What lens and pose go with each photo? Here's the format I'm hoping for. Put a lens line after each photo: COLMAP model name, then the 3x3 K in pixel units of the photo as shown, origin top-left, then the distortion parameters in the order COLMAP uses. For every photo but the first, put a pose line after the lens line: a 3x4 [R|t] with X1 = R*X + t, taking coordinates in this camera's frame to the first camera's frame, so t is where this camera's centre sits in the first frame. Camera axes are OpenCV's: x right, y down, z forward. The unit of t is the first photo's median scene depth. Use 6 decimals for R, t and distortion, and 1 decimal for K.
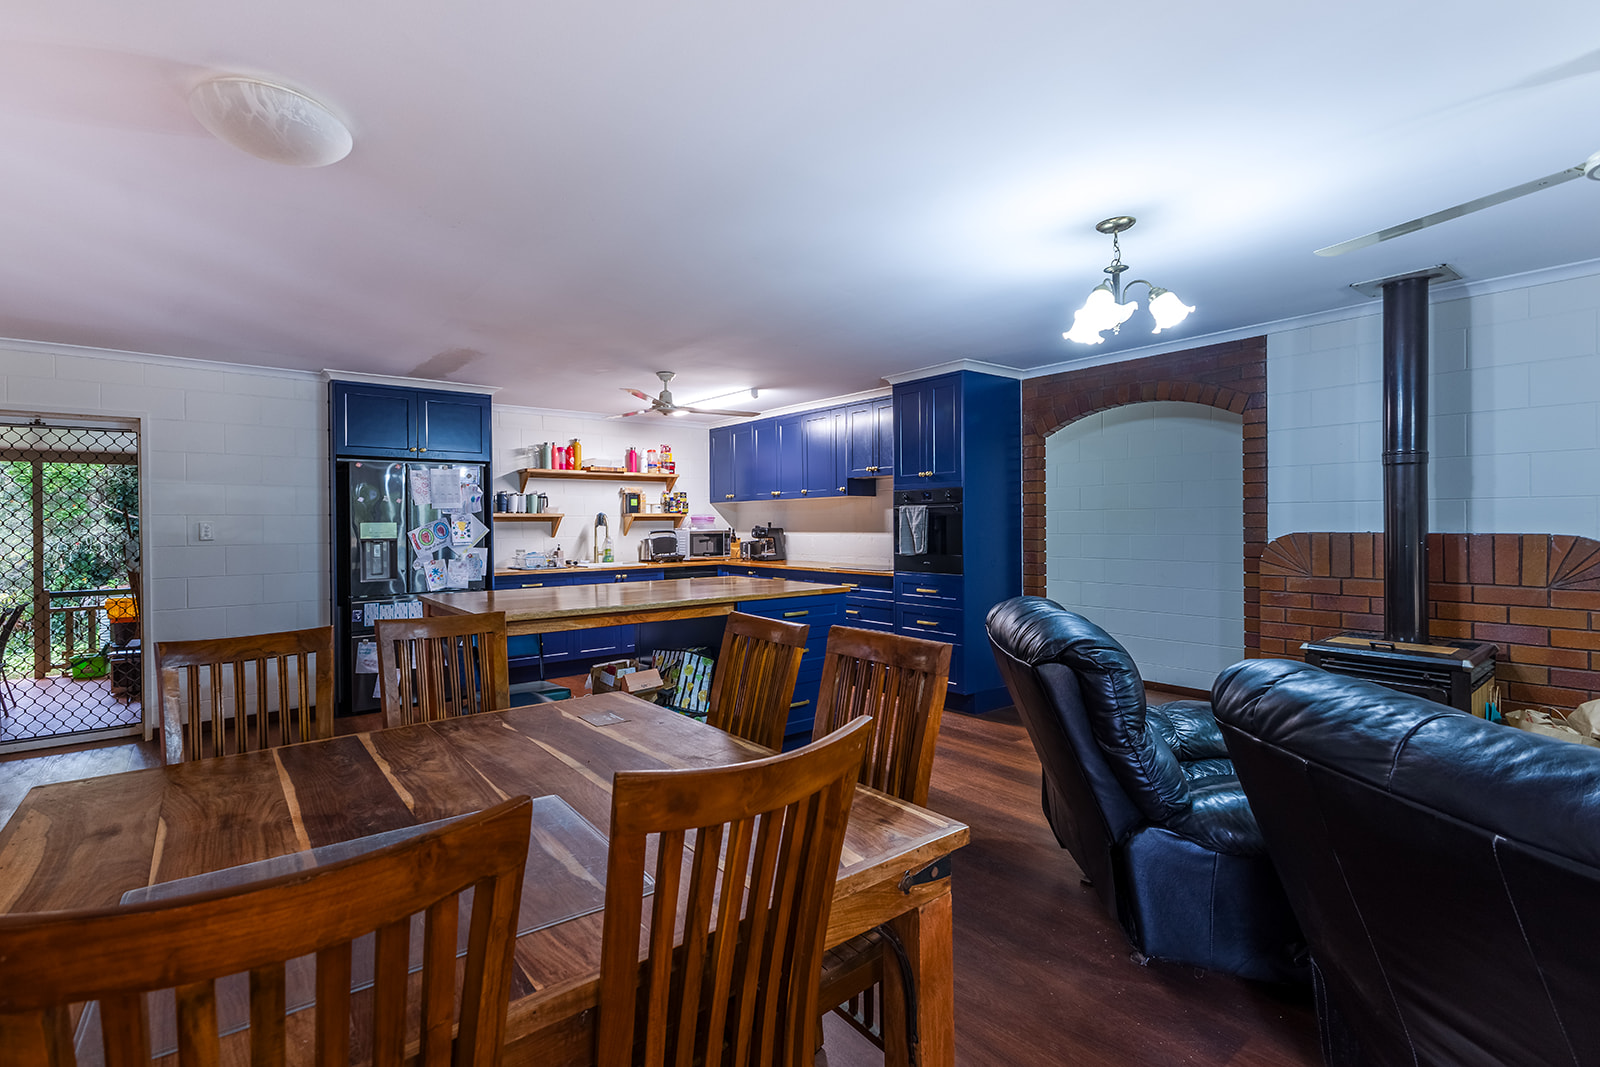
lens RADIAL K [[744.5, 0, 758.7], [0, 744.5, 528.5], [0, 0, 1]] dist [0.001014, 0.000038]
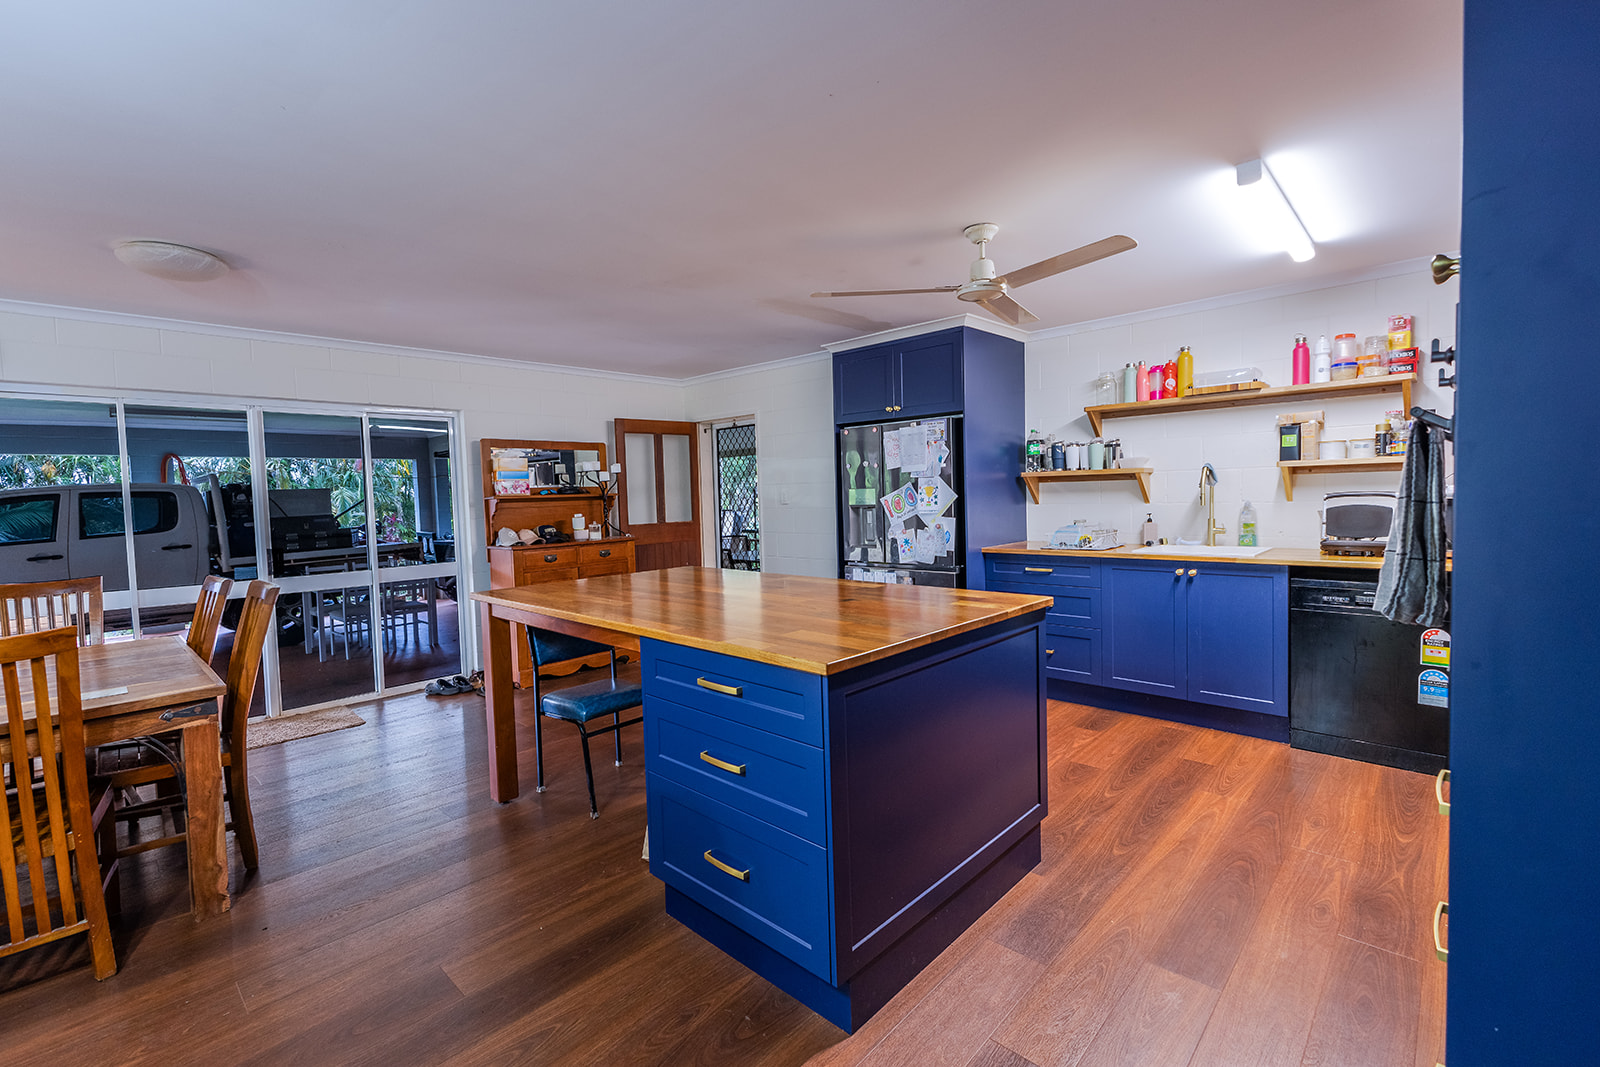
lens RADIAL K [[682.0, 0, 796.0], [0, 682.0, 527.4], [0, 0, 1]] dist [0.000953, 0.000041]
pose [[0.162804, 0.057064, -0.985007, 0.355585], [0.024444, 0.997786, 0.061844, -0.014473], [0.986356, -0.034146, 0.161048, 0.726844]]
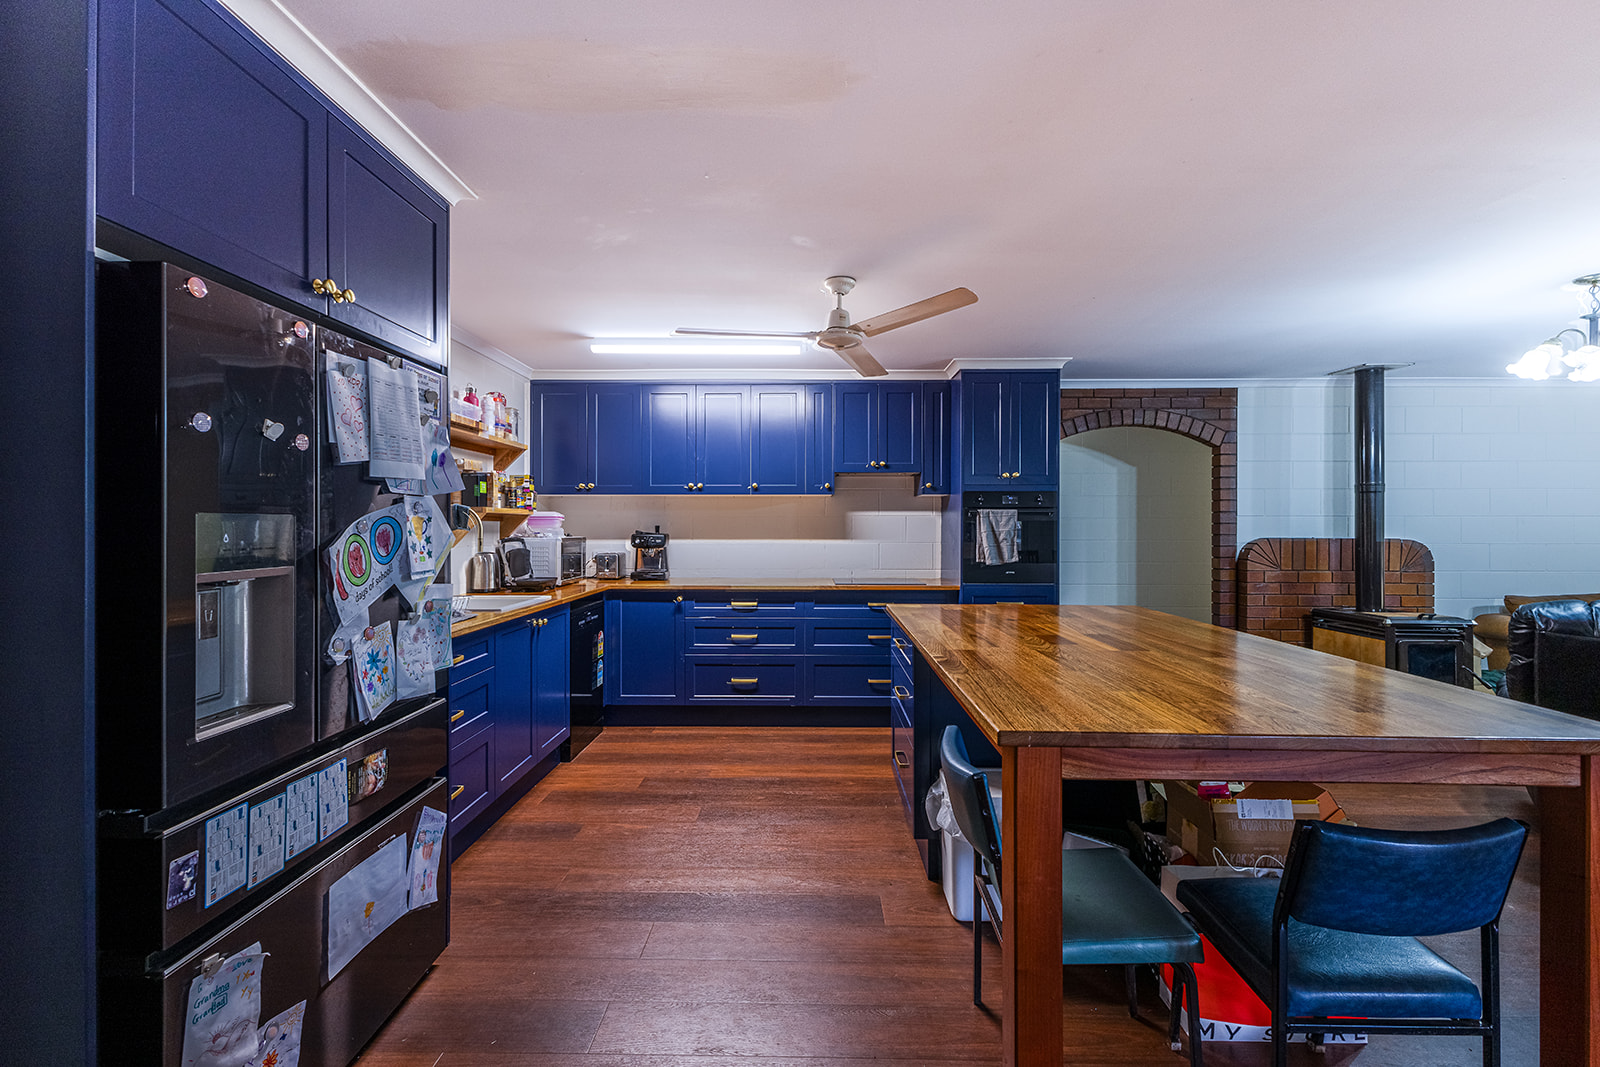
lens RADIAL K [[682.0, 0, 796.0], [0, 682.0, 527.4], [0, 0, 1]] dist [0.000953, 0.000041]
pose [[0.622171, 0.008779, 0.782832, -0.553397], [-0.001754, 0.999950, -0.009821, -0.000737], [-0.782880, 0.004737, 0.622155, 0.645367]]
